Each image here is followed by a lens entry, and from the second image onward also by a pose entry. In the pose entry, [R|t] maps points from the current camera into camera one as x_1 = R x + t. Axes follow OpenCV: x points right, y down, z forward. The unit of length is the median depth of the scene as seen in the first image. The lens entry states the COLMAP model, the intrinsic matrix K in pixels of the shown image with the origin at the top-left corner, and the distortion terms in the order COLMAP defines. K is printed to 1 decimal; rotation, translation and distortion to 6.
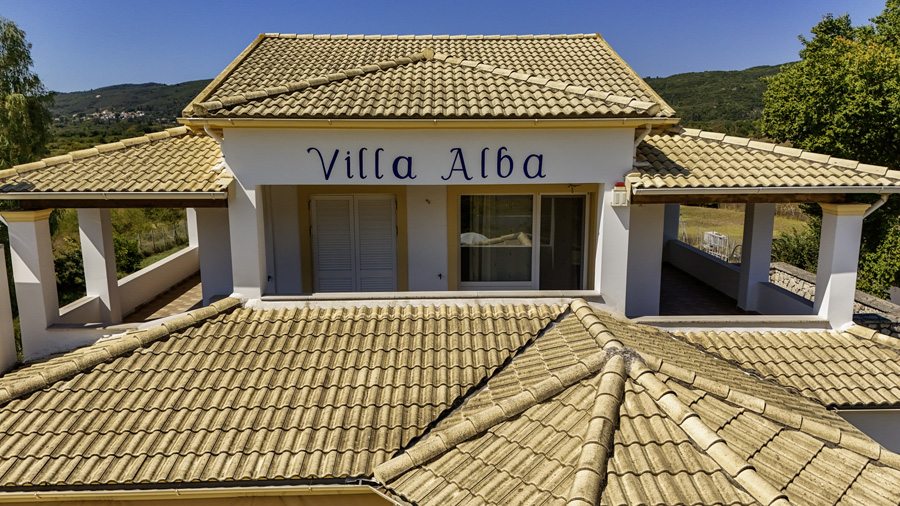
lens RADIAL K [[663.4, 0, 451.9], [0, 663.4, 253.4], [0, 0, 1]] dist [0.067286, -0.066456]
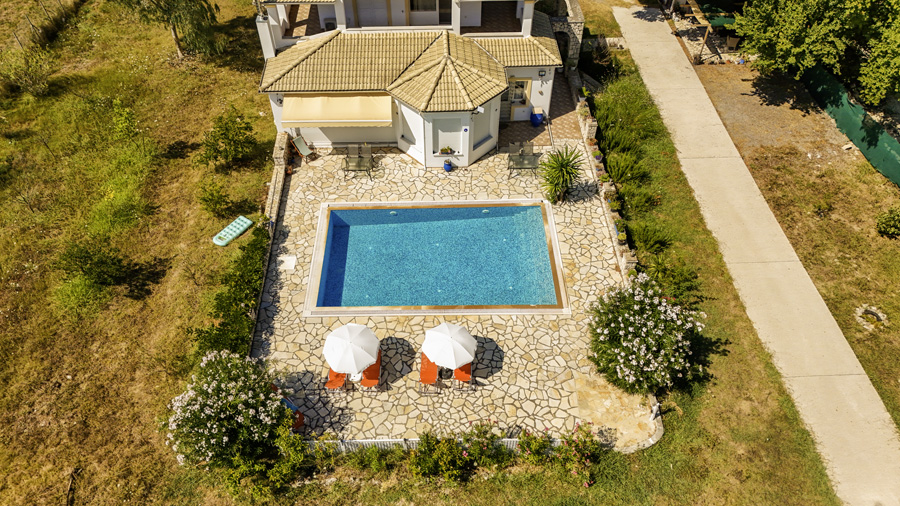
lens RADIAL K [[663.4, 0, 452.0], [0, 663.4, 255.5], [0, 0, 1]] dist [0.067286, -0.066456]
pose [[0.999949, -0.004135, 0.009261, 0.194006], [-0.002433, 0.788638, 0.614853, -1.077695], [-0.009846, -0.614844, 0.788587, -2.256632]]
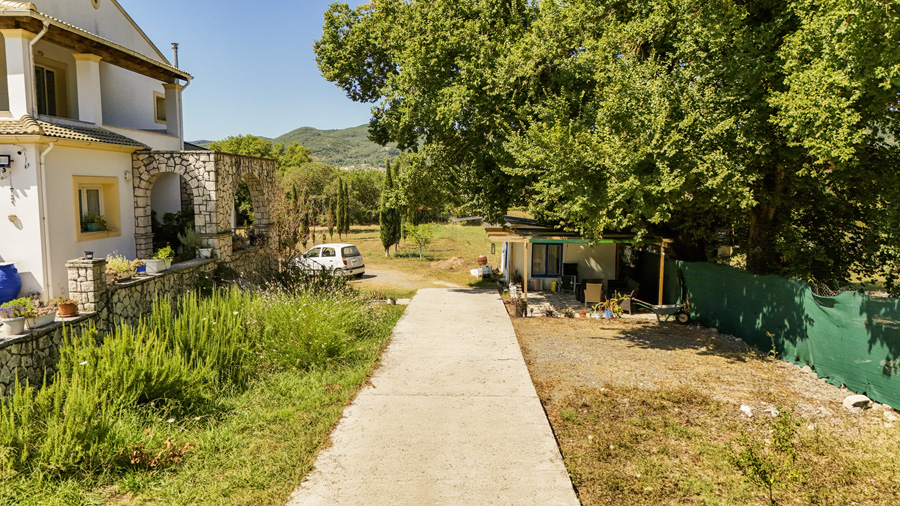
lens RADIAL K [[663.4, 0, 453.1], [0, 663.4, 249.3], [0, 0, 1]] dist [0.067286, -0.066456]
pose [[0.998278, 0.012363, -0.057348, 1.670651], [-0.017477, 0.995829, -0.089550, 0.531221], [0.056001, 0.090398, 0.994330, -0.386523]]
